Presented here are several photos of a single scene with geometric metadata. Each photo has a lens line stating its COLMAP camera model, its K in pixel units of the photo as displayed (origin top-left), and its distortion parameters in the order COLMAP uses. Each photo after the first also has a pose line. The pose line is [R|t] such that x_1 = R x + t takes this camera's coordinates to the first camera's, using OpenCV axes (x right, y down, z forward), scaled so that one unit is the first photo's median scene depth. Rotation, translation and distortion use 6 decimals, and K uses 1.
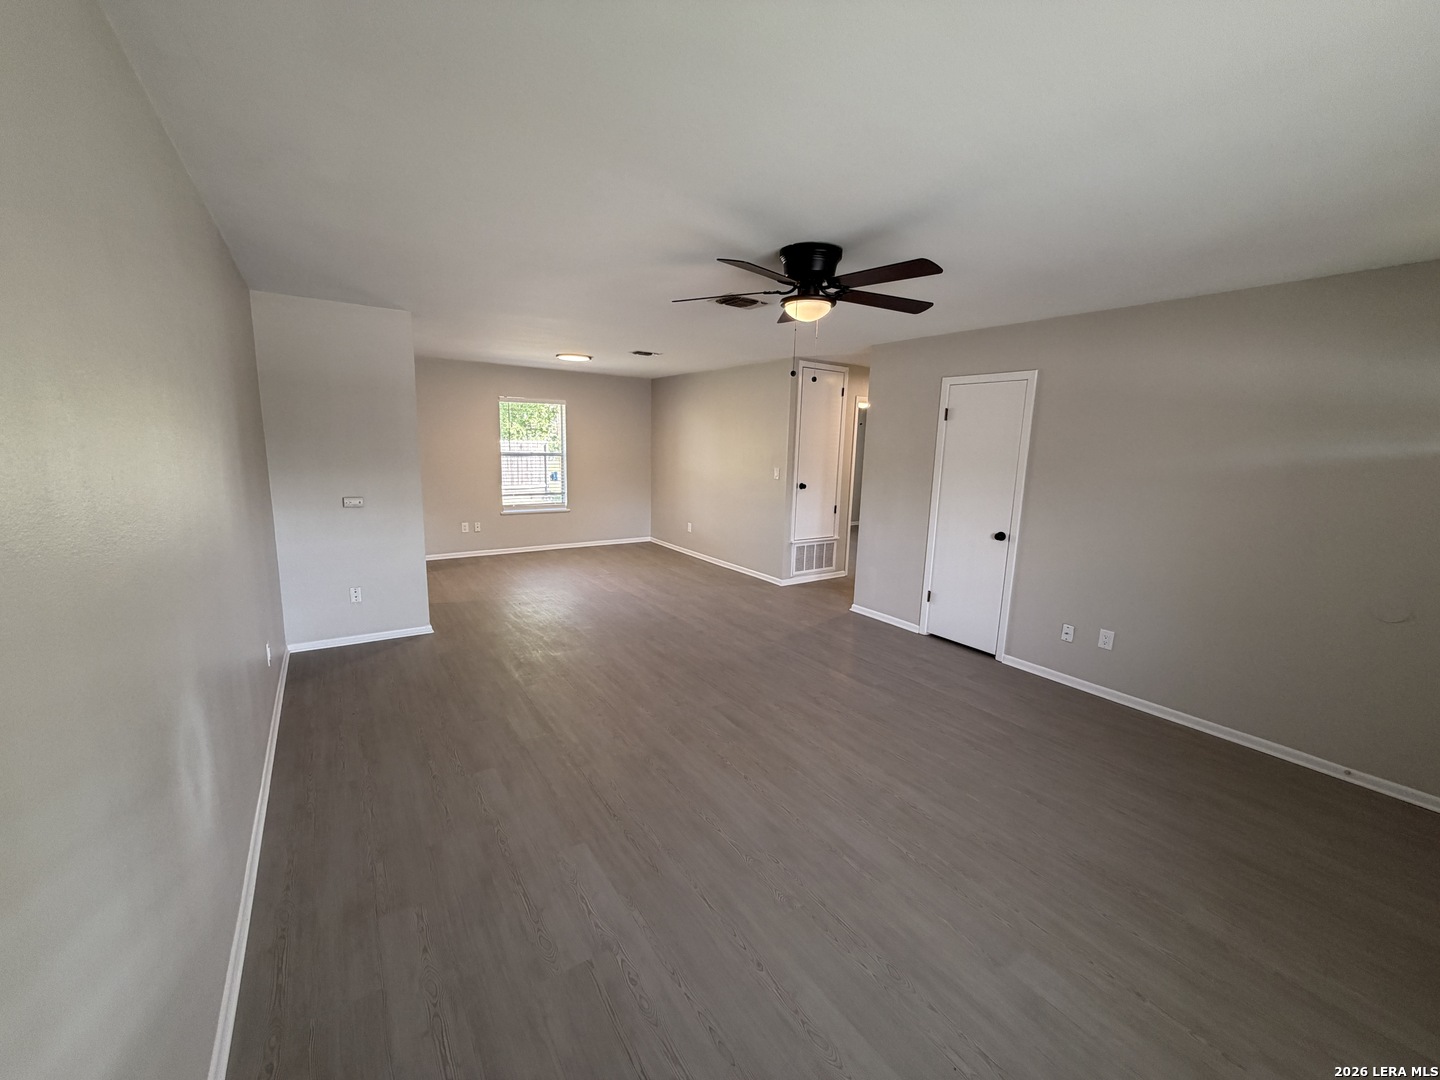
lens RADIAL K [[575.4, 0, 714.2], [0, 575.4, 538.9], [0, 0, 1]] dist [0.003082, 0.000239]
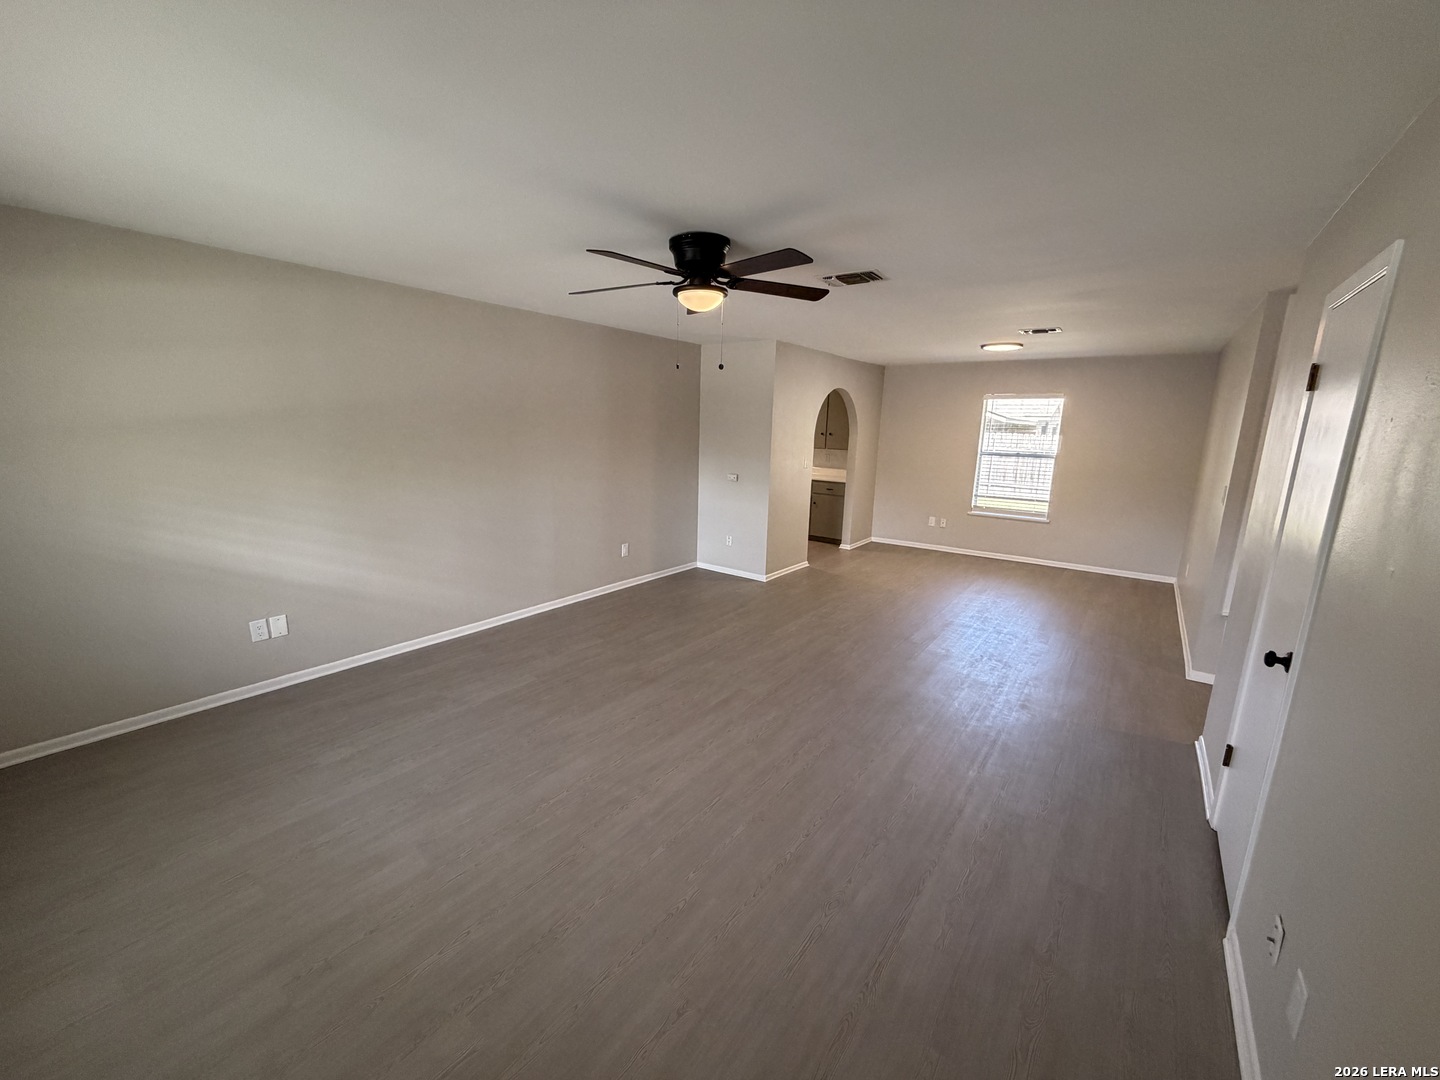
lens RADIAL K [[575.4, 0, 714.2], [0, 575.4, 538.9], [0, 0, 1]] dist [0.003082, 0.000239]
pose [[0.332334, 0.167430, -0.928182, 0.711765], [-0.174921, 0.977986, 0.113783, -0.065252], [0.926799, 0.124544, 0.354305, 0.435150]]
